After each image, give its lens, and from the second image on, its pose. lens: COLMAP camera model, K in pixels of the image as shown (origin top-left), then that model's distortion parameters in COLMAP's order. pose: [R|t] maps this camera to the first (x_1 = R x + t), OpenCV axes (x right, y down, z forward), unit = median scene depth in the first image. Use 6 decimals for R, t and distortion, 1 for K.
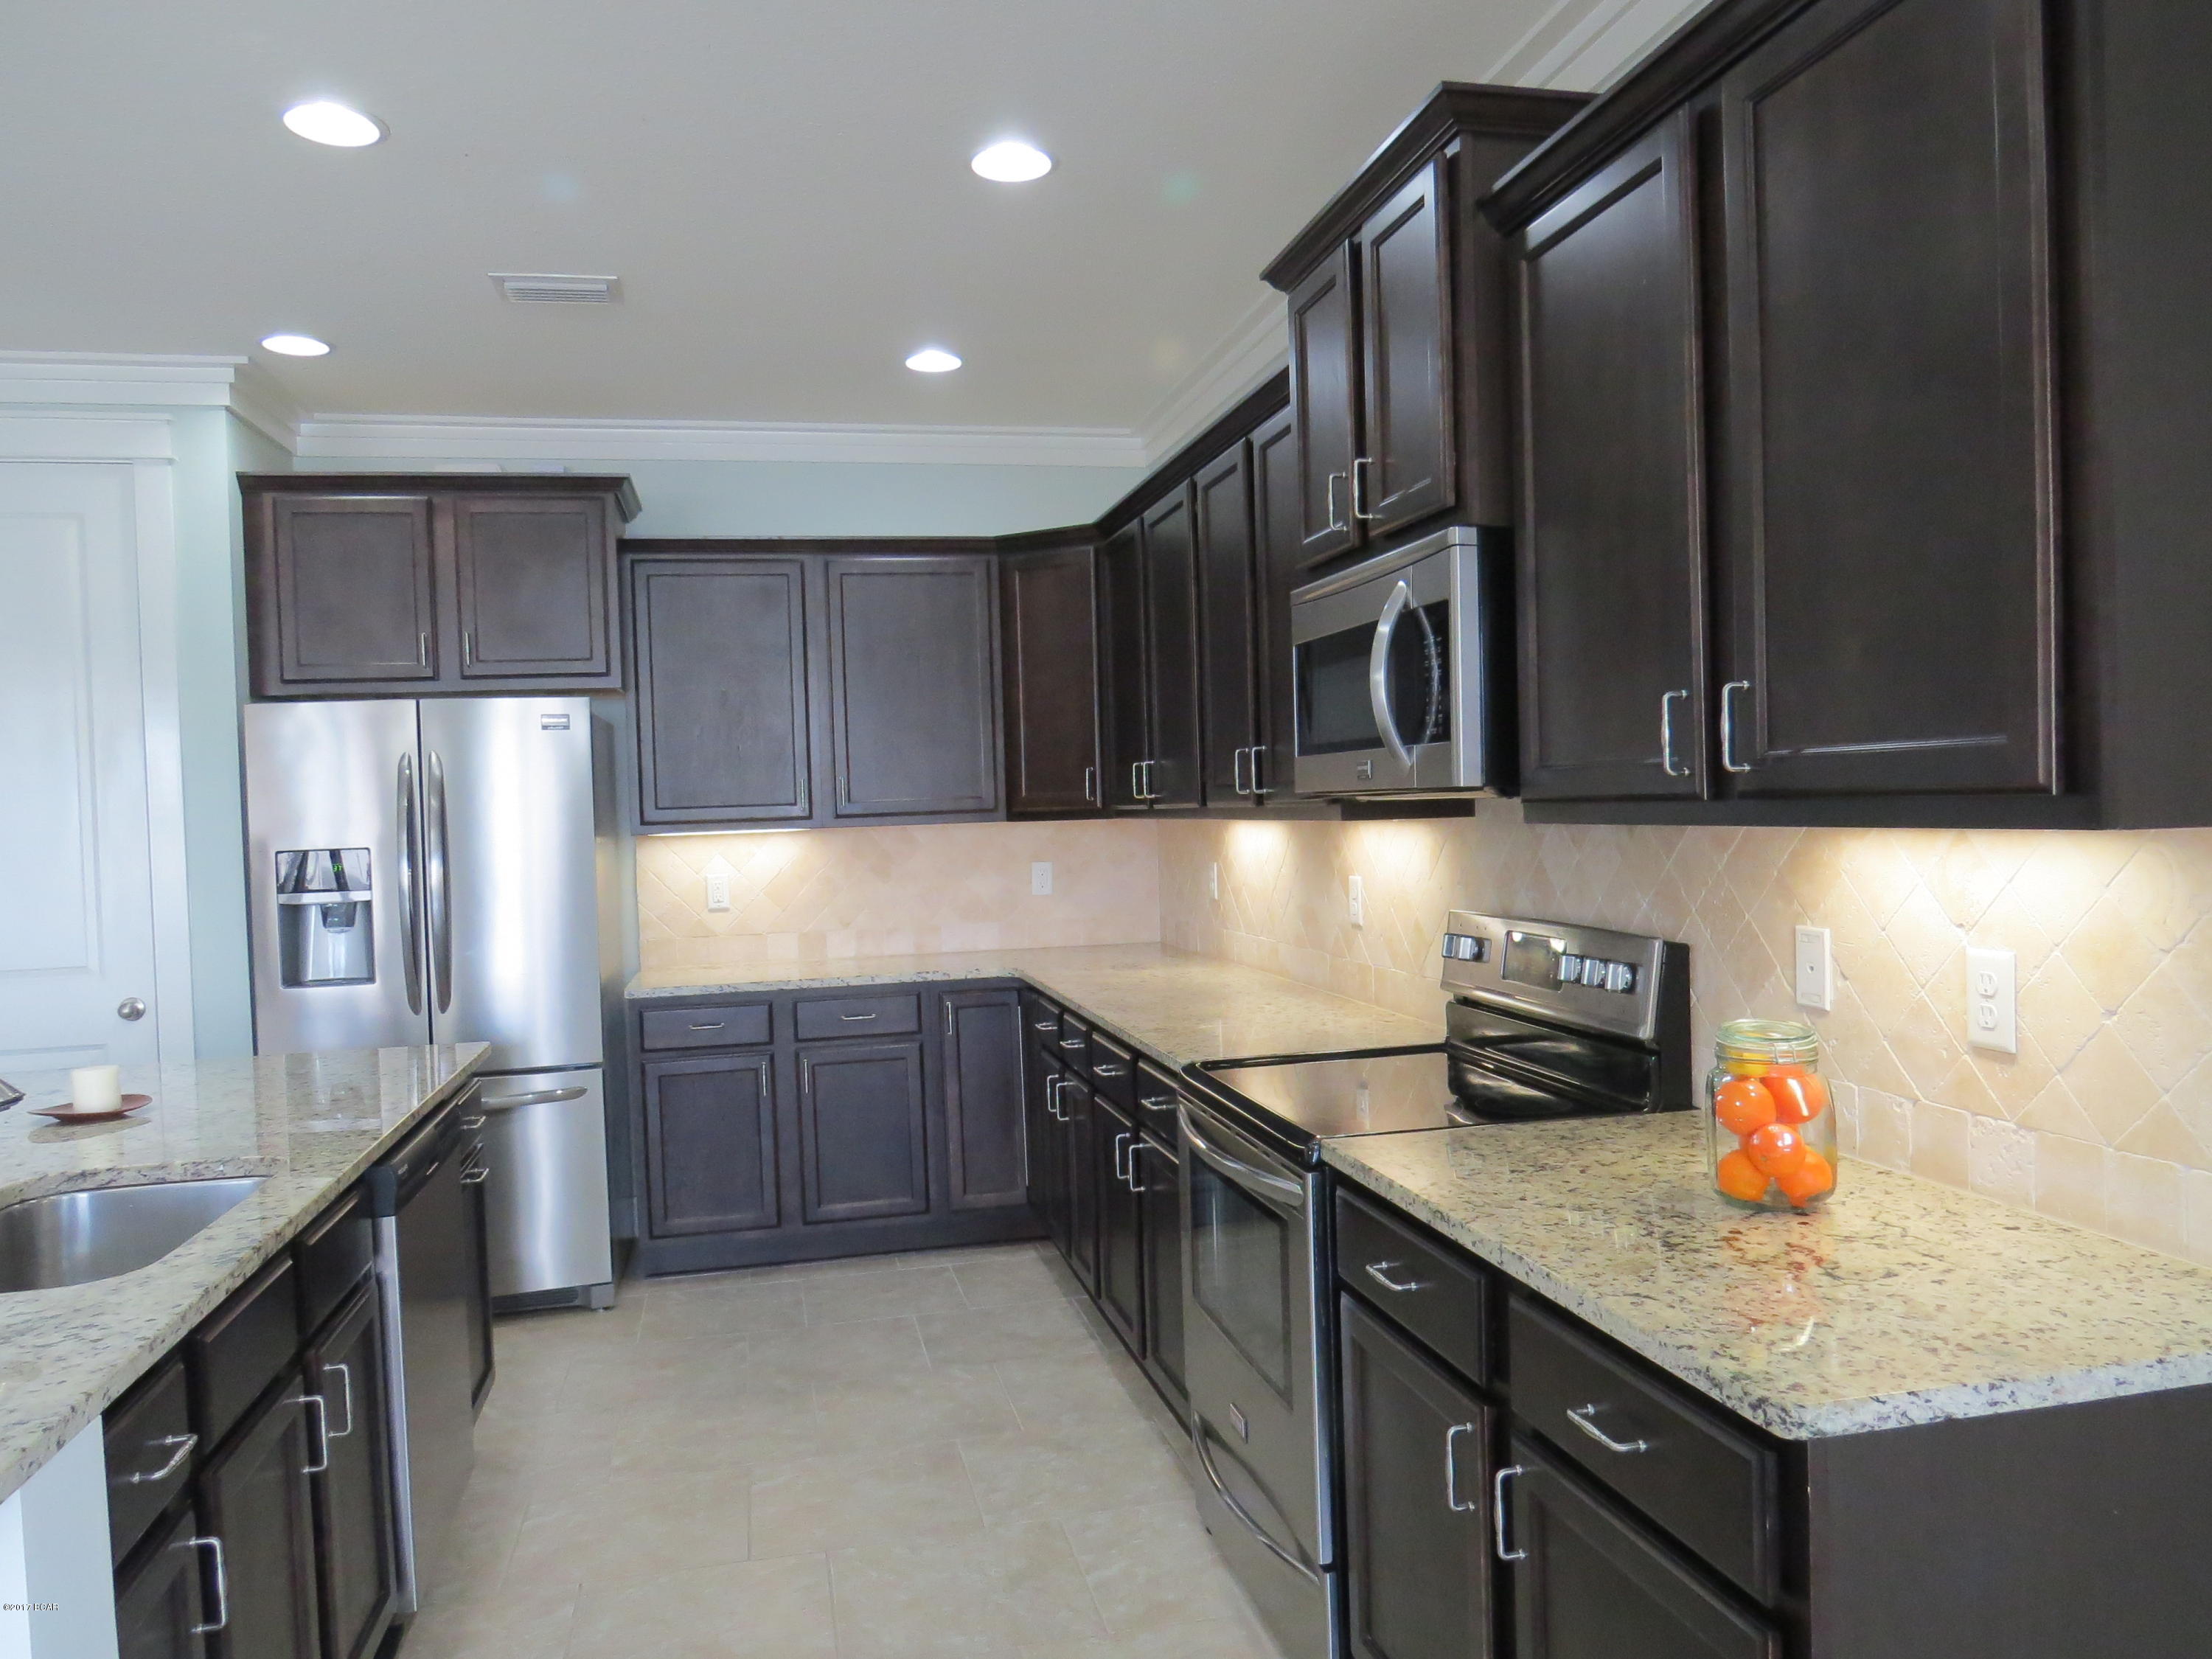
lens RADIAL K [[1586.8, 0, 1106.5], [0, 1586.8, 830.7], [0, 0, 1]] dist [-0.021220, -0.003399]
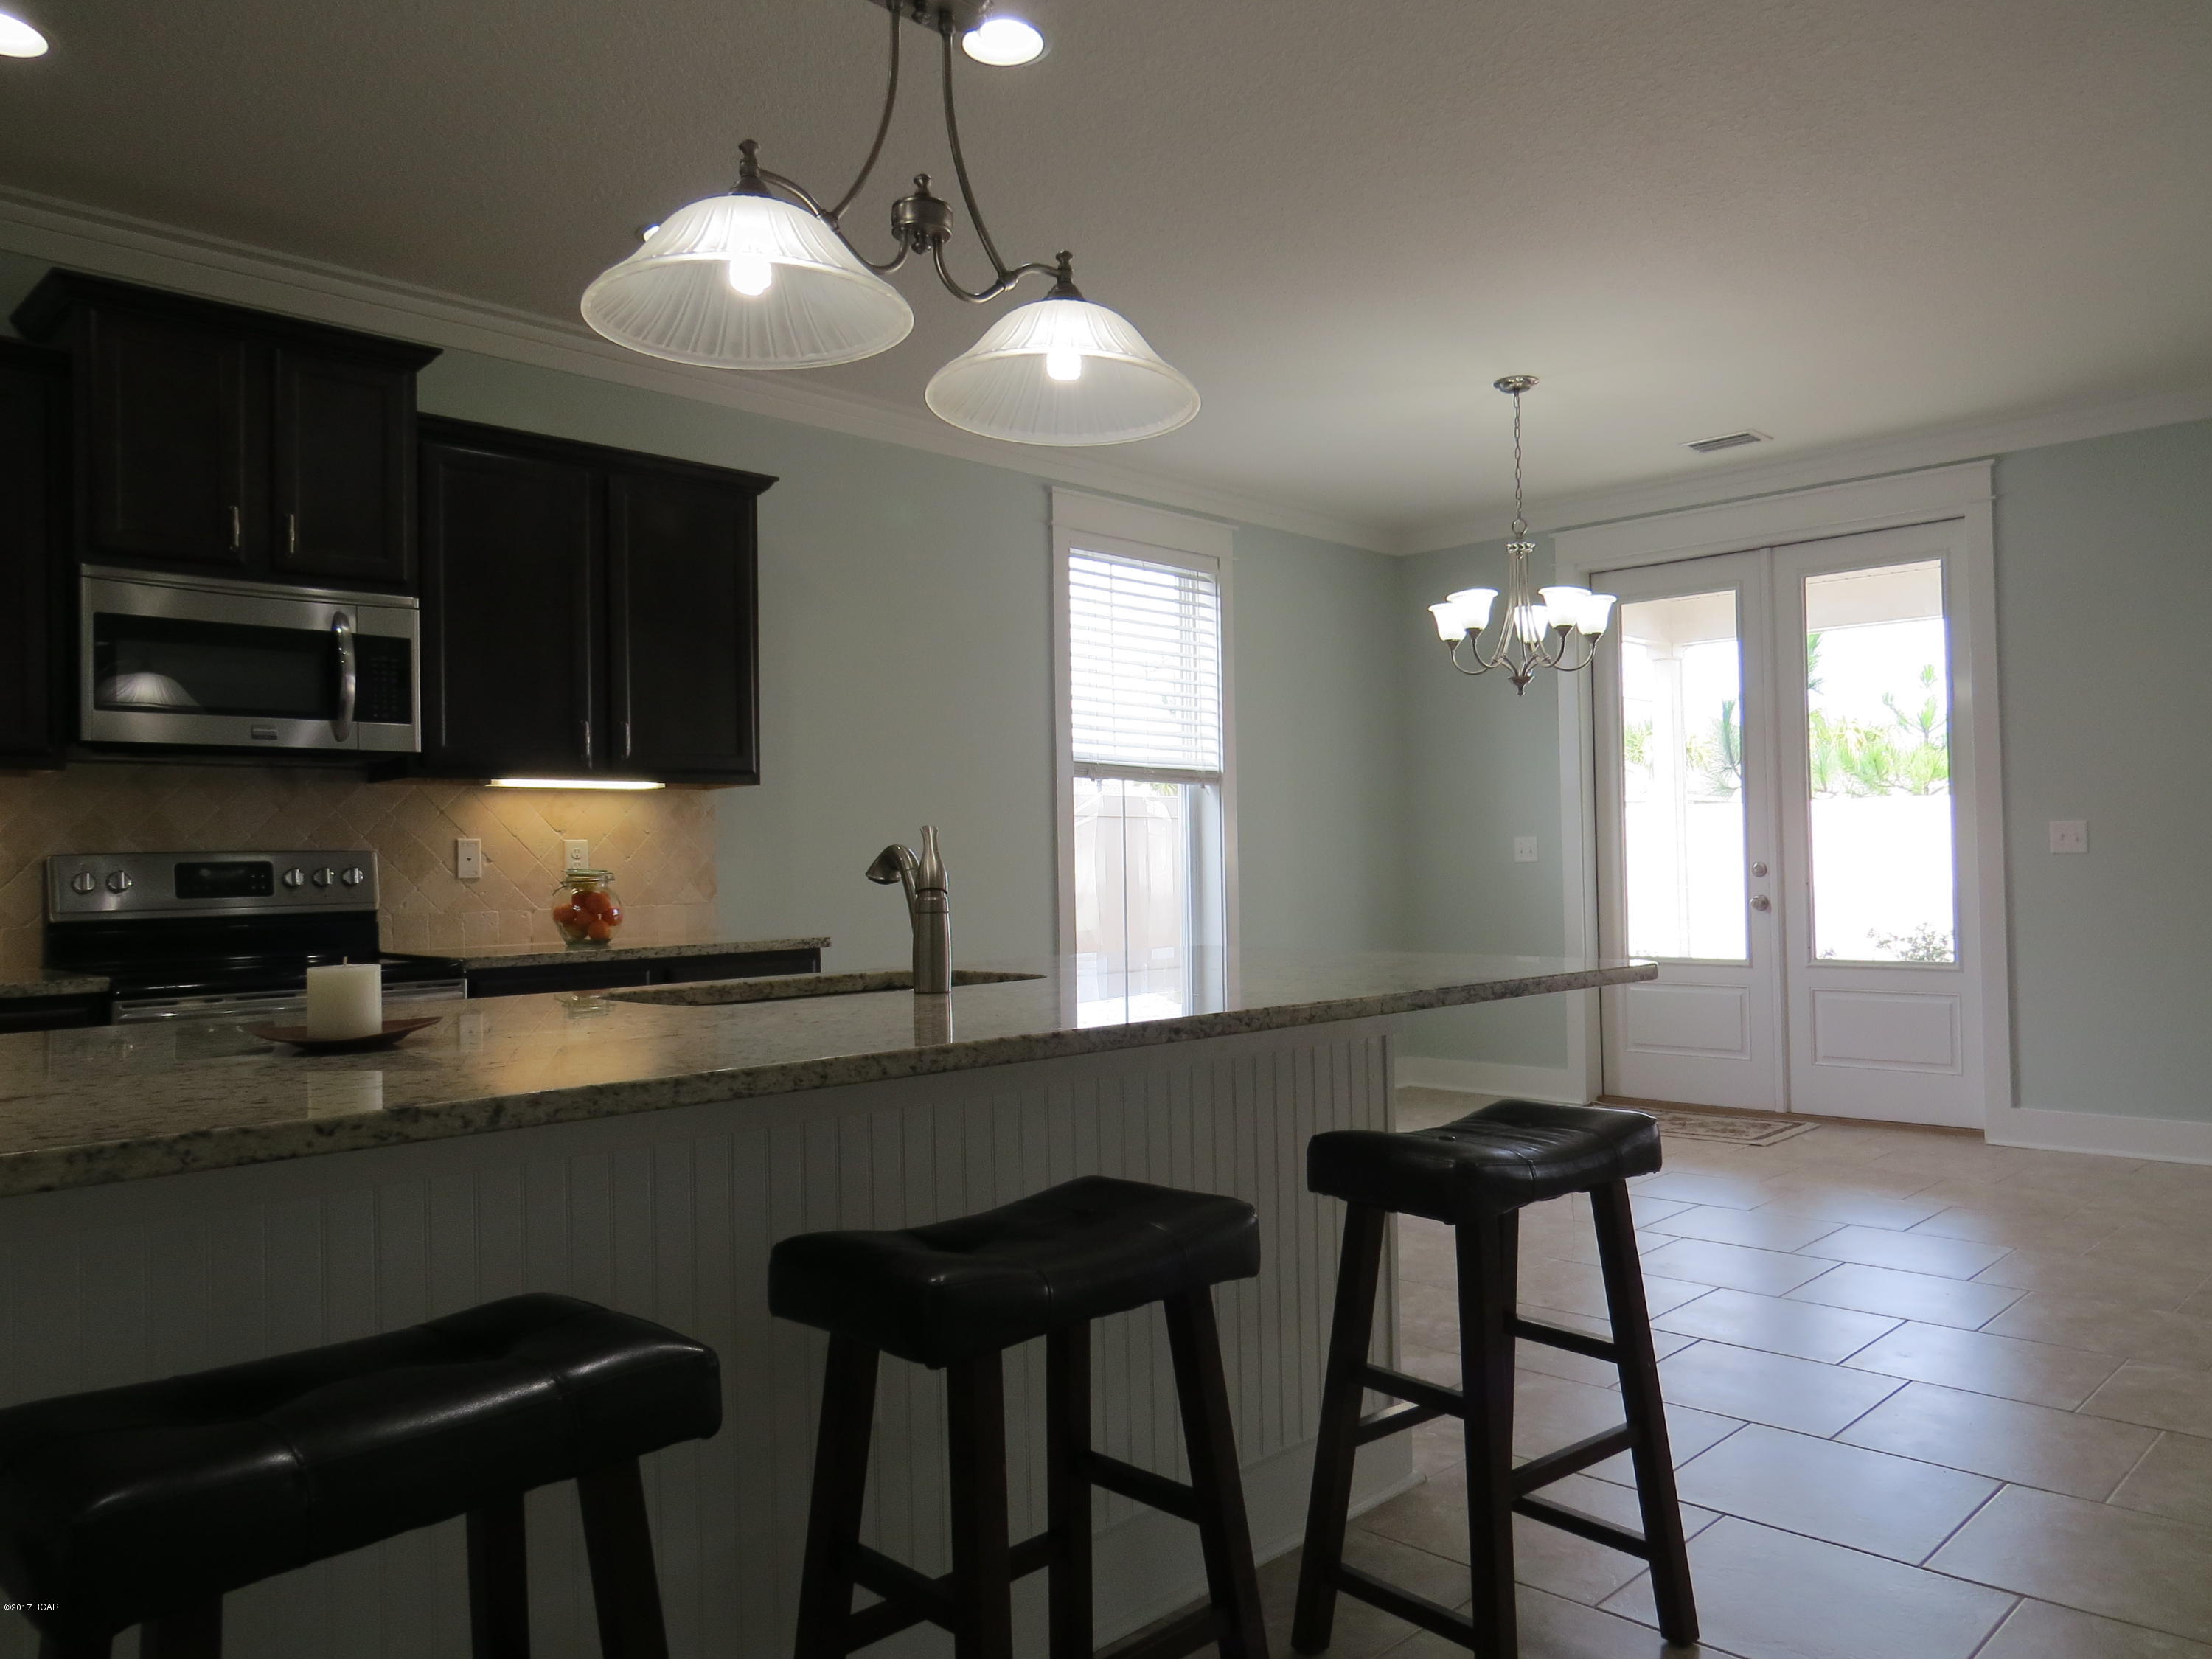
lens RADIAL K [[1586.8, 0, 1103.2], [0, 1586.8, 844.4], [0, 0, 1]] dist [-0.021220, -0.003399]
pose [[-0.535075, 0.053692, 0.843096, -0.818637], [0.055058, 0.998073, -0.028618, 0.082432], [-0.843008, 0.031106, -0.537000, 0.675239]]
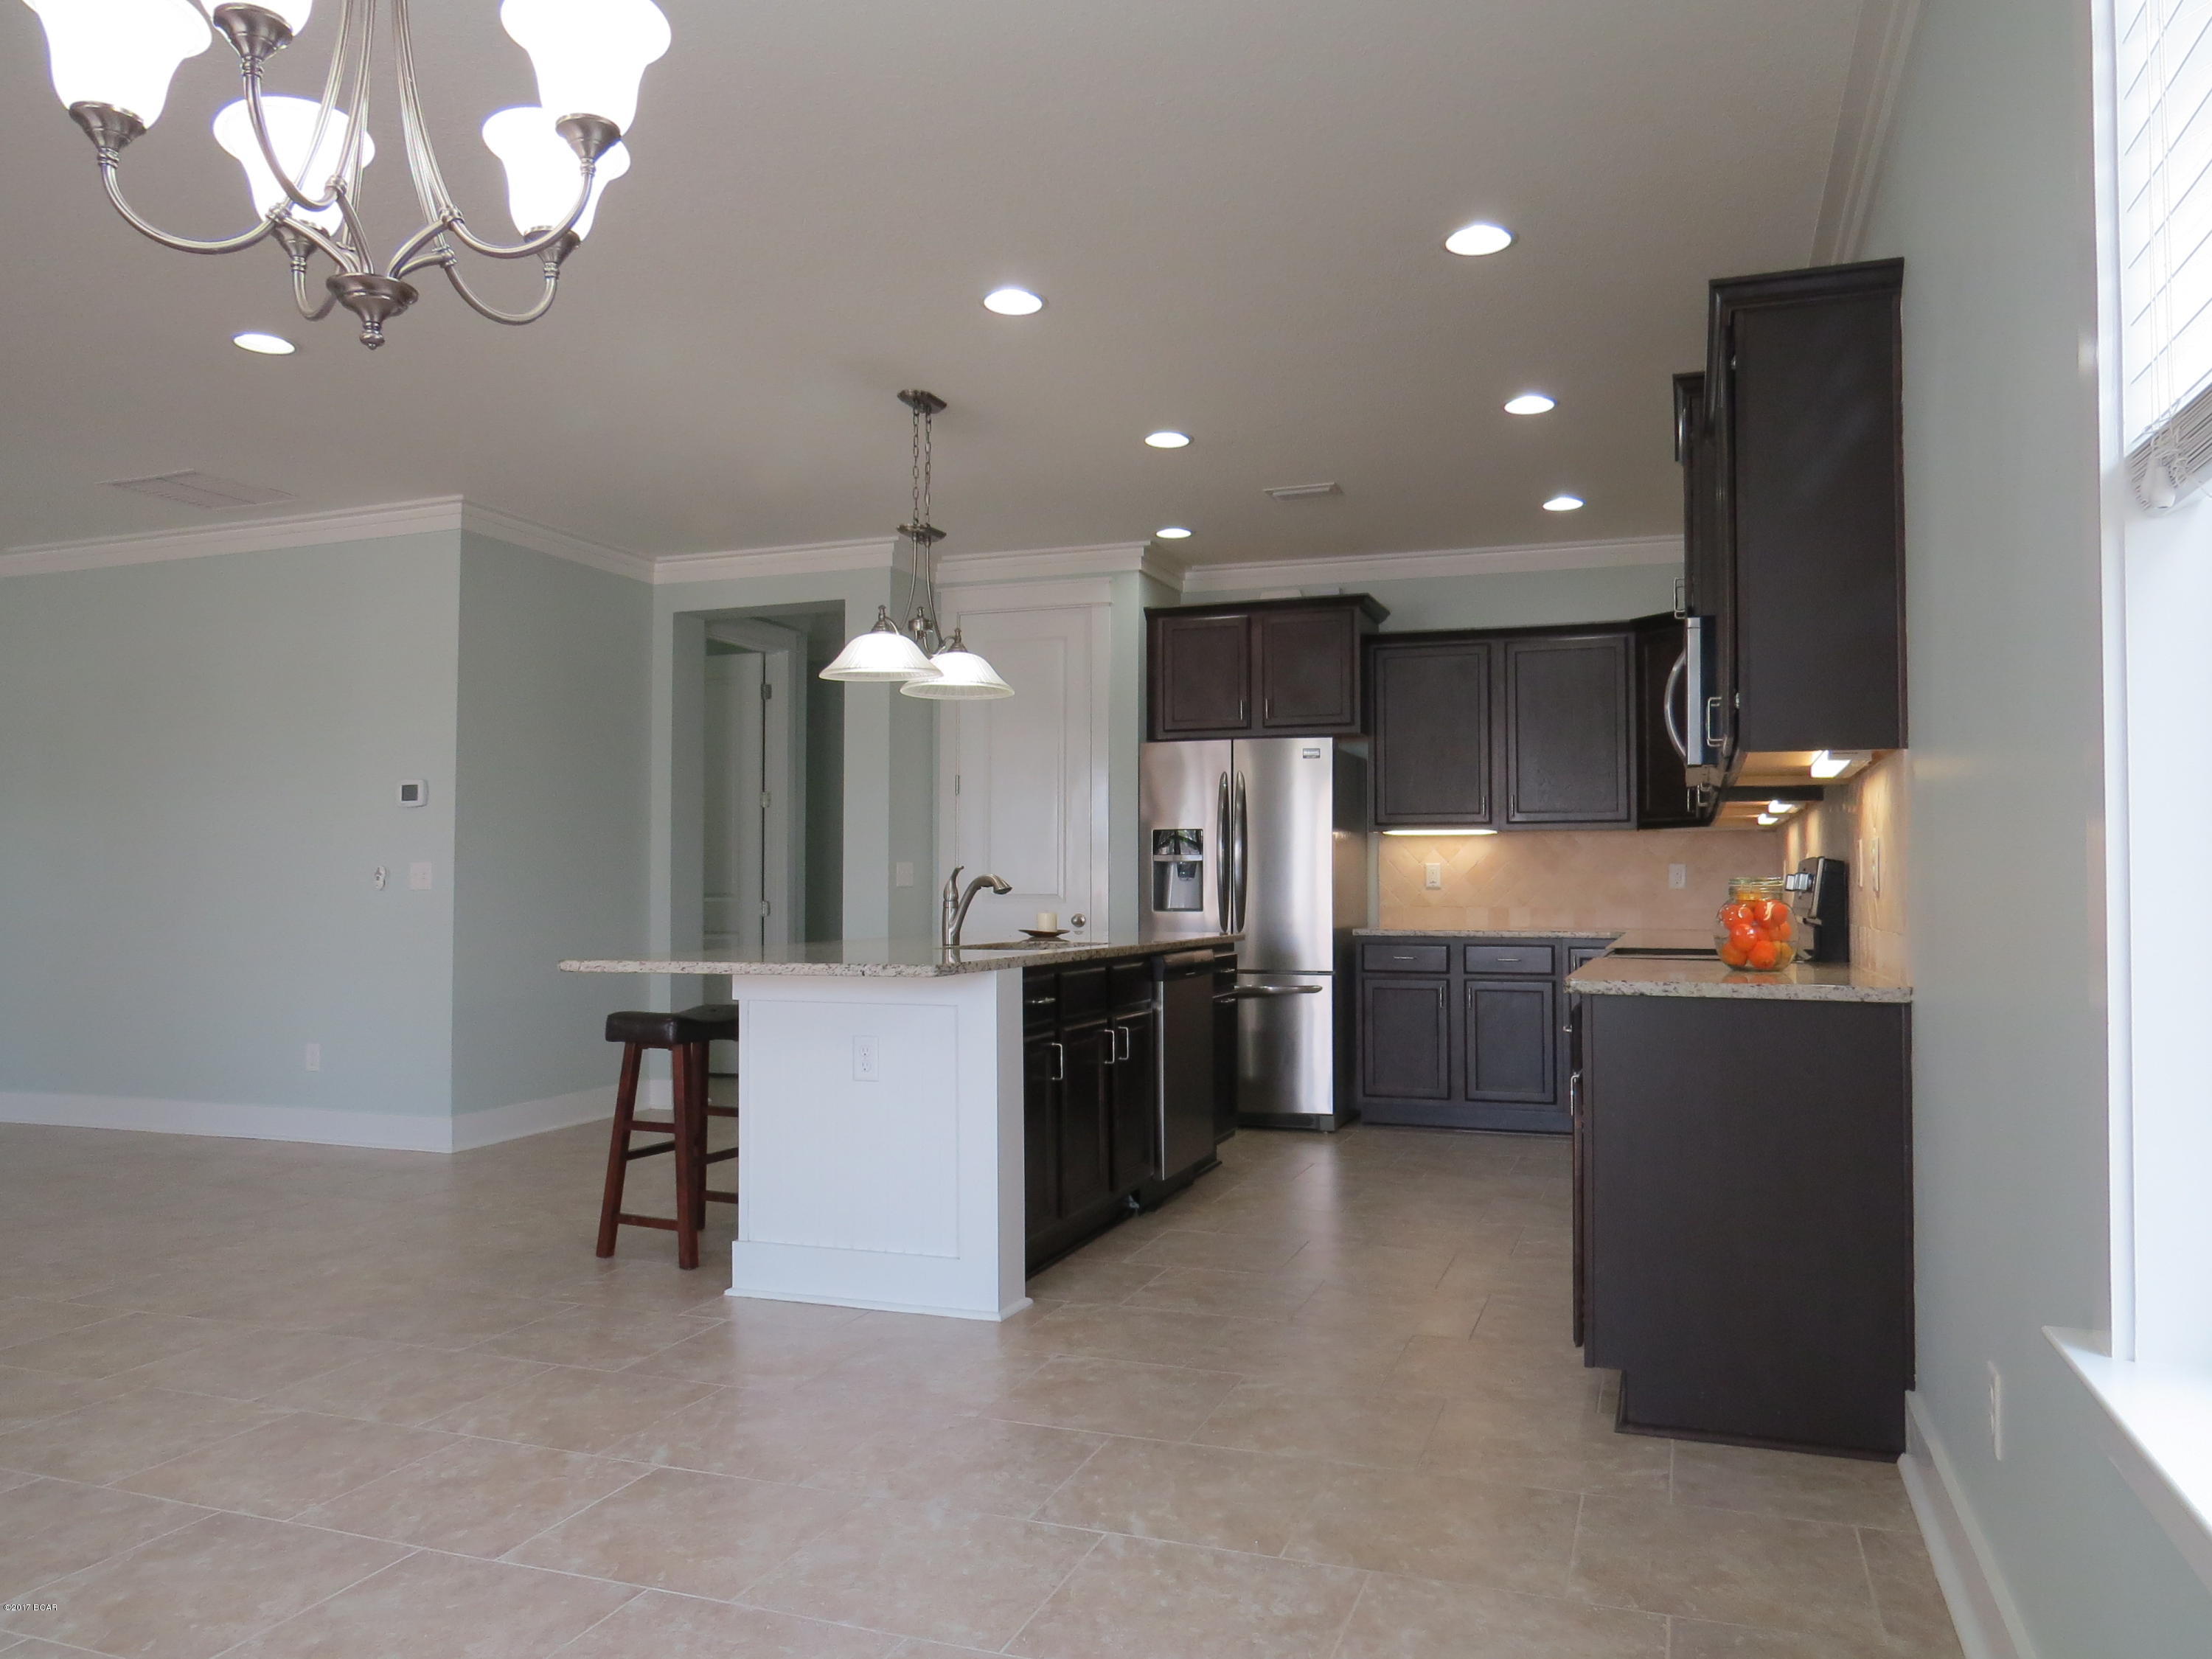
lens RADIAL K [[1586.8, 0, 1108.4], [0, 1586.8, 800.6], [0, 0, 1]] dist [-0.021220, -0.003399]
pose [[0.841528, 0.007210, -0.540165, 0.329087], [-0.041785, 0.997784, -0.051778, 0.067440], [0.538595, 0.066144, 0.839965, -0.428531]]
